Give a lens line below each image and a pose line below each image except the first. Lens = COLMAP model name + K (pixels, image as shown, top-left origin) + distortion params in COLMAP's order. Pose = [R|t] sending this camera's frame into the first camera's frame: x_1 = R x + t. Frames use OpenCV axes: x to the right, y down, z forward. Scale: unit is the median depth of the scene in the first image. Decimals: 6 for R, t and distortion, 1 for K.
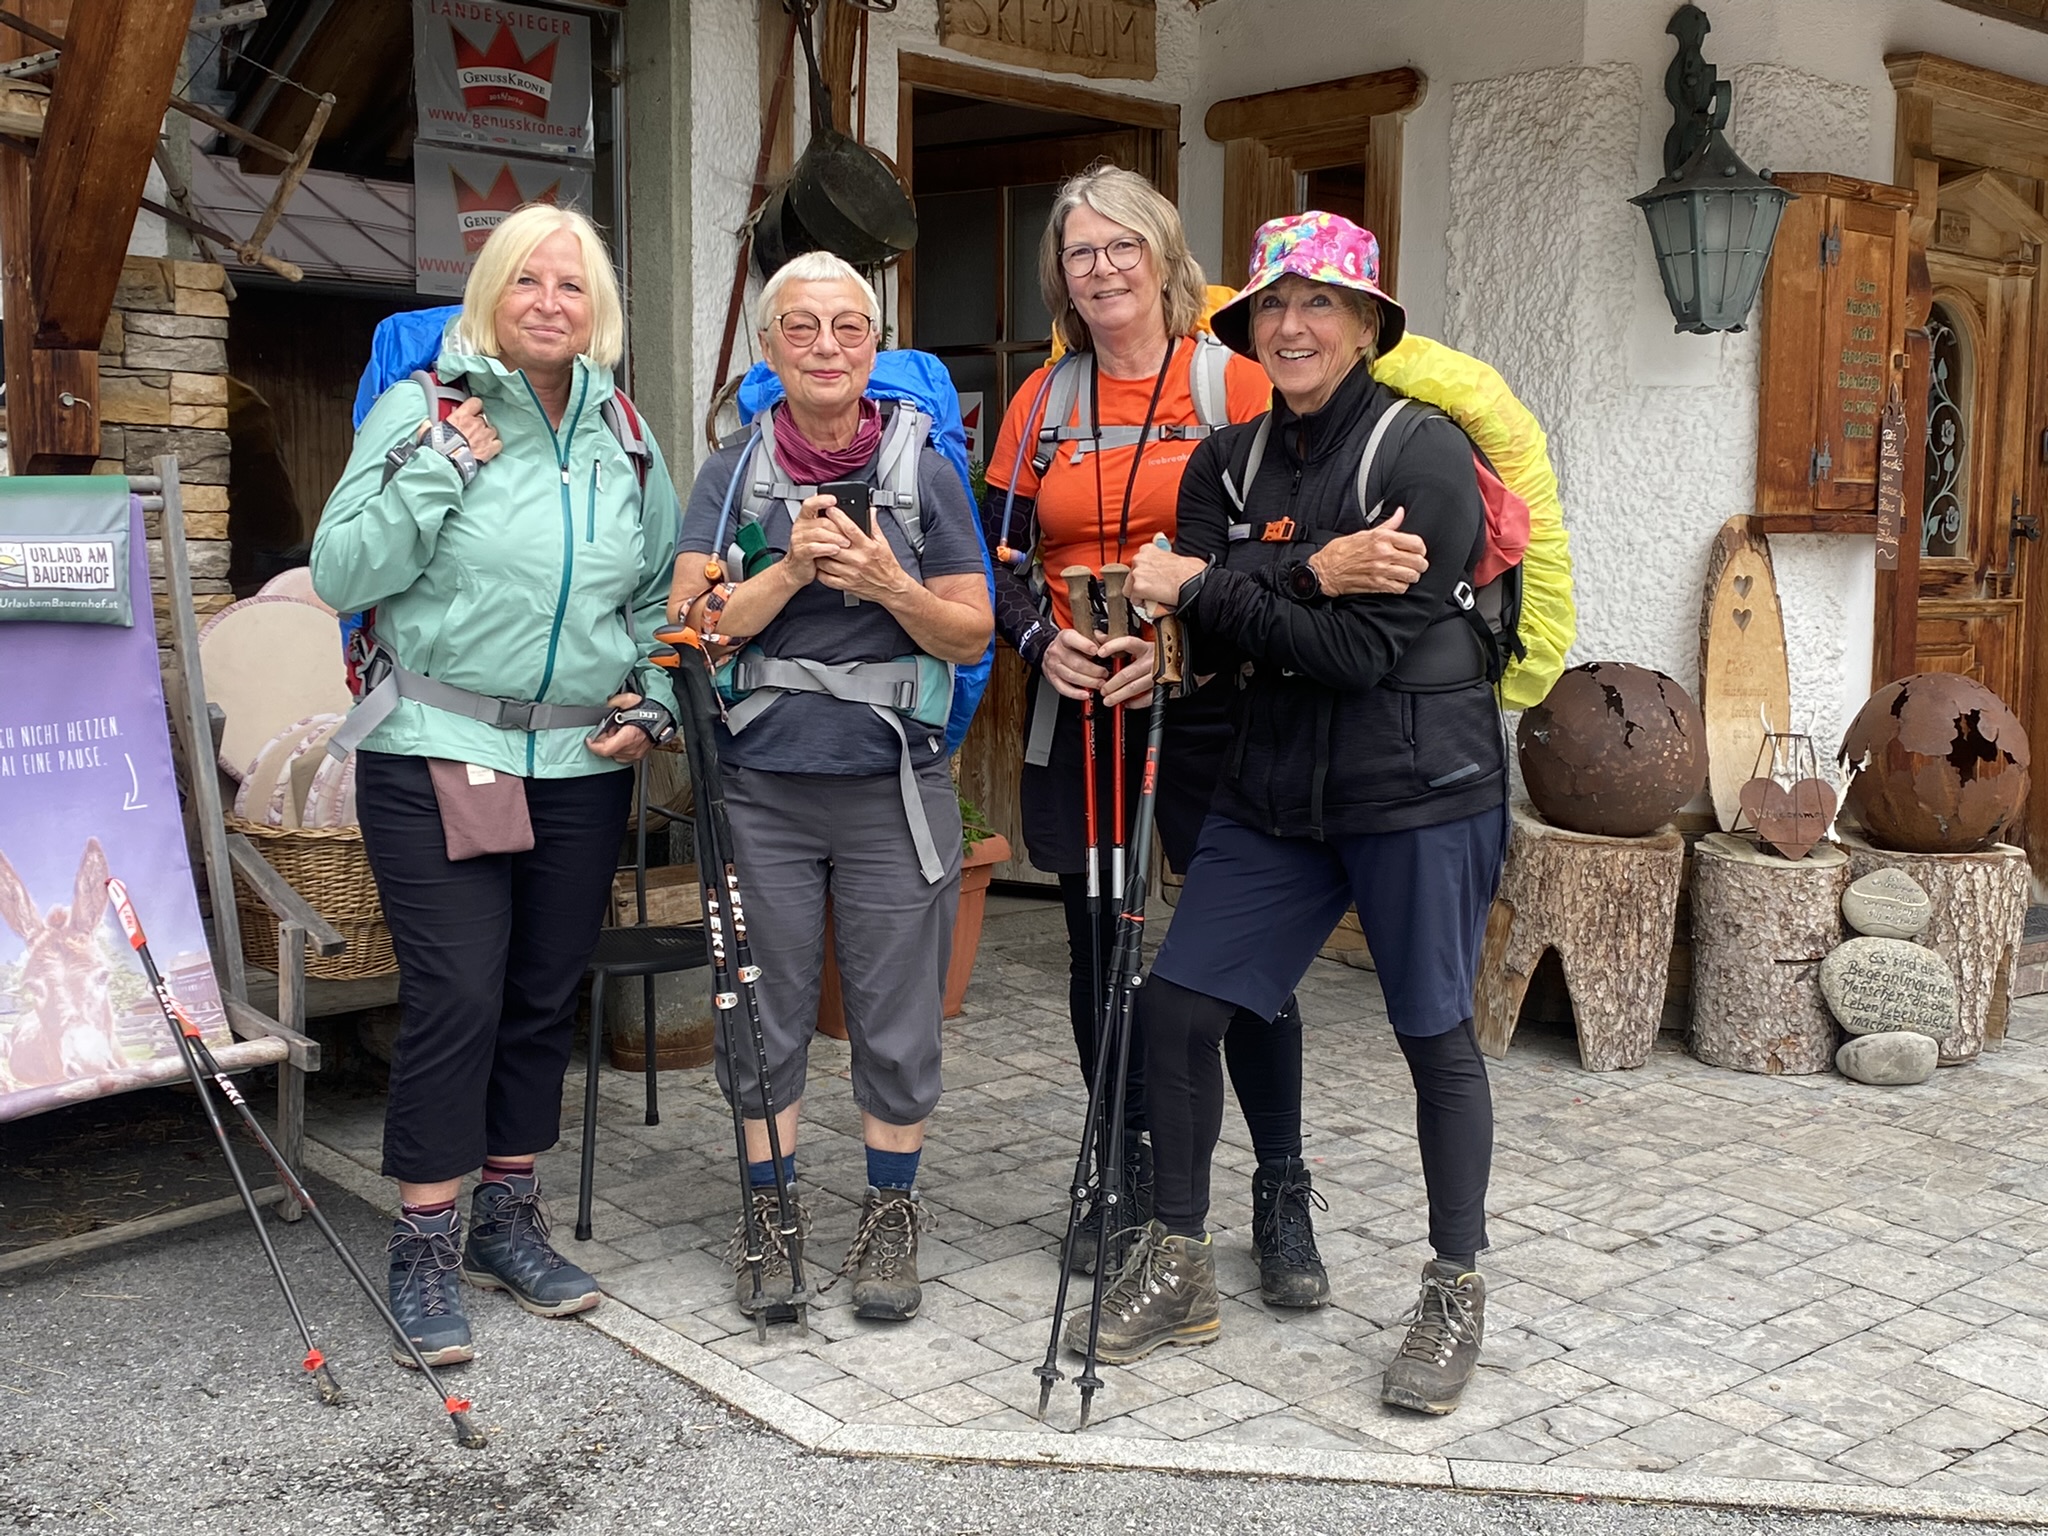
lens RADIAL K [[2431.4, 0, 1062.9], [0, 2431.4, 810.6], [0, 0, 1]] dist [0.177528, -0.623923]
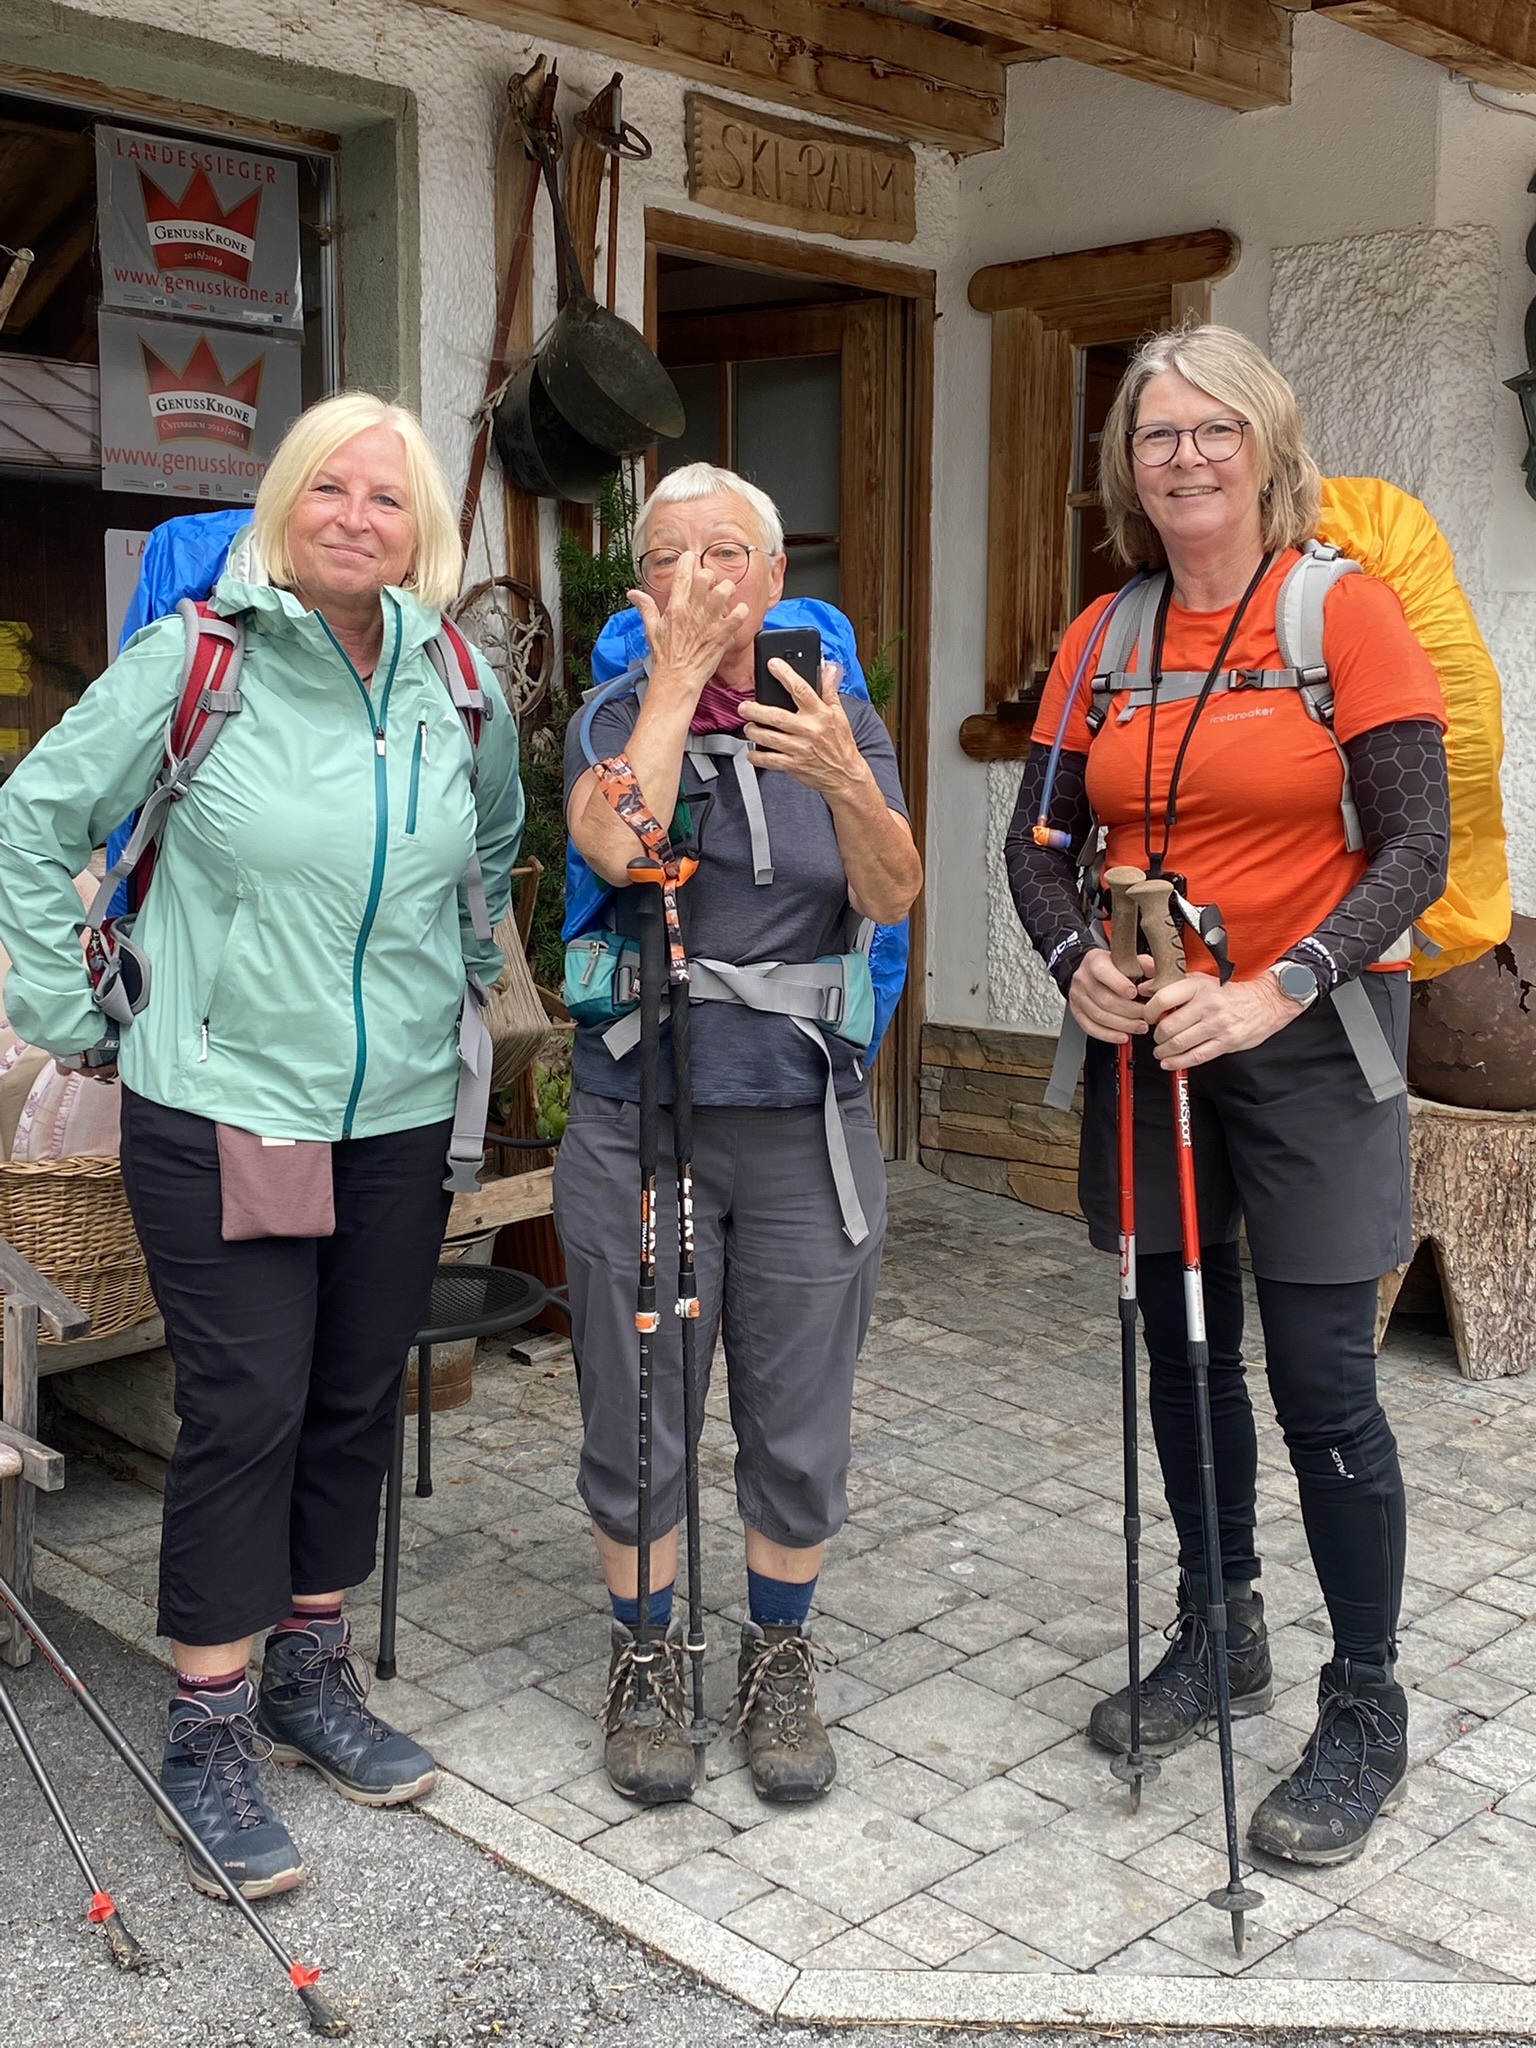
lens RADIAL K [[2460.0, 0, 768.0], [0, 2460.0, 1024.0], [0, 0, 1]] dist [0.001858, -0.058420]
pose [[0.998077, -0.013972, 0.060388, -0.087593], [0.013214, 0.999829, 0.012936, -0.035436], [-0.060559, -0.012114, 0.998091, 0.145672]]
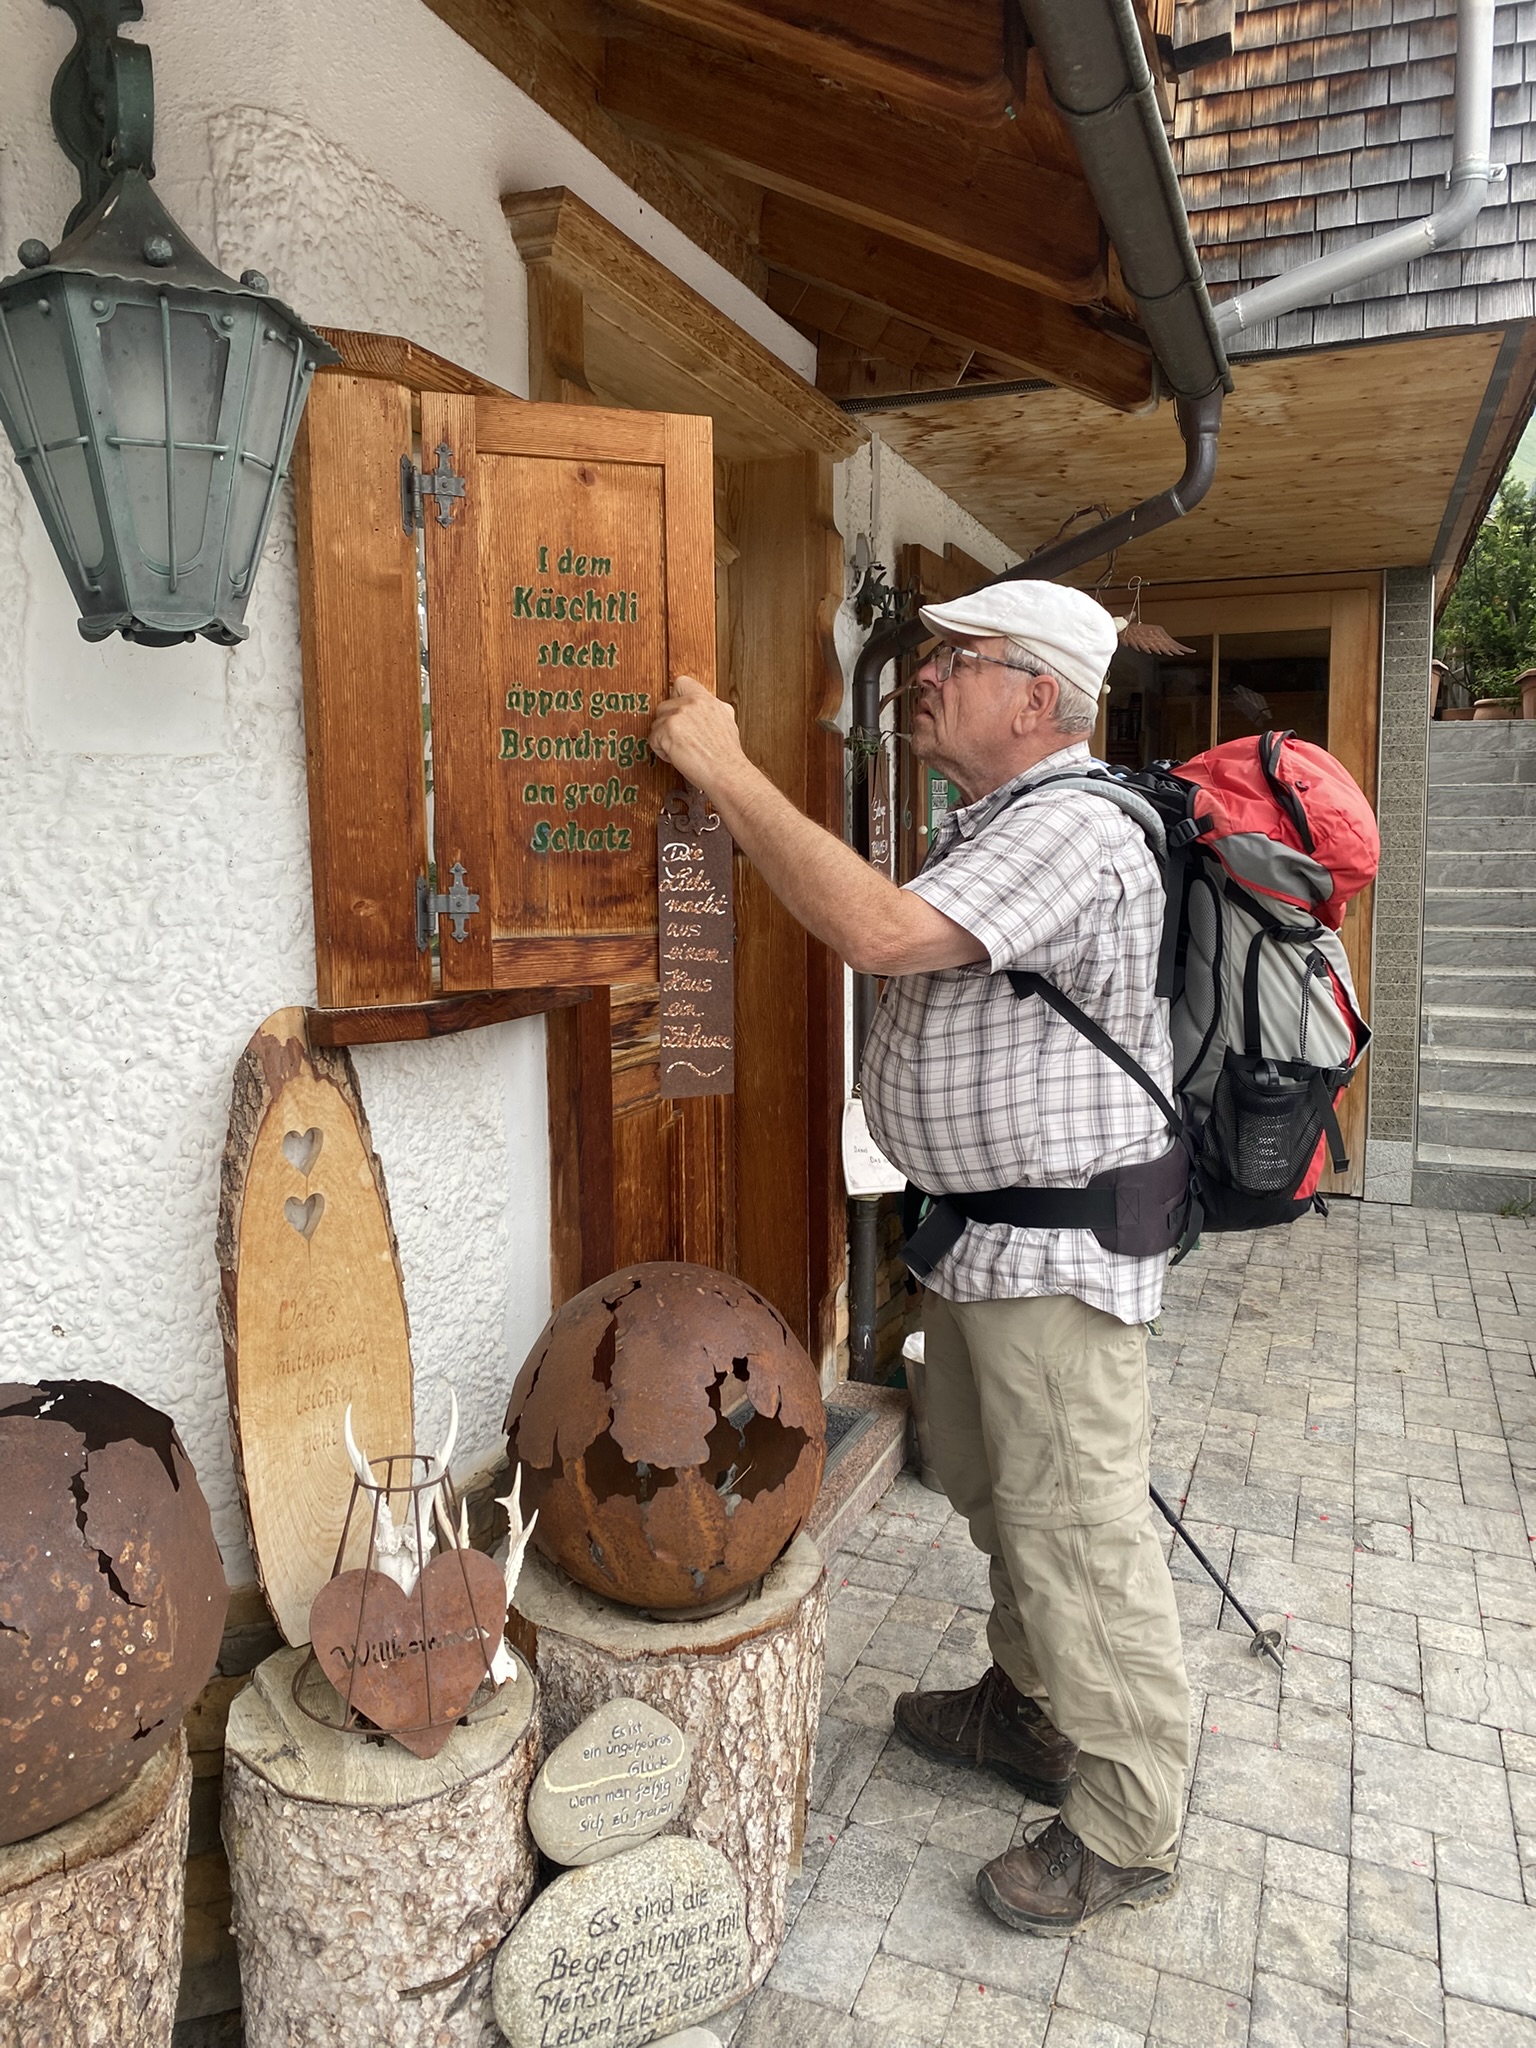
lens RADIAL K [[1580.4, 0, 768.0], [0, 1580.4, 1024.0], [0, 0, 1]] dist [0.007837, 0.002527]
pose [[0.893912, -0.066068, 0.443346, 0.235304], [0.059722, 0.997814, 0.028278, -0.129803], [-0.444246, 0.001200, 0.895904, 0.712119]]
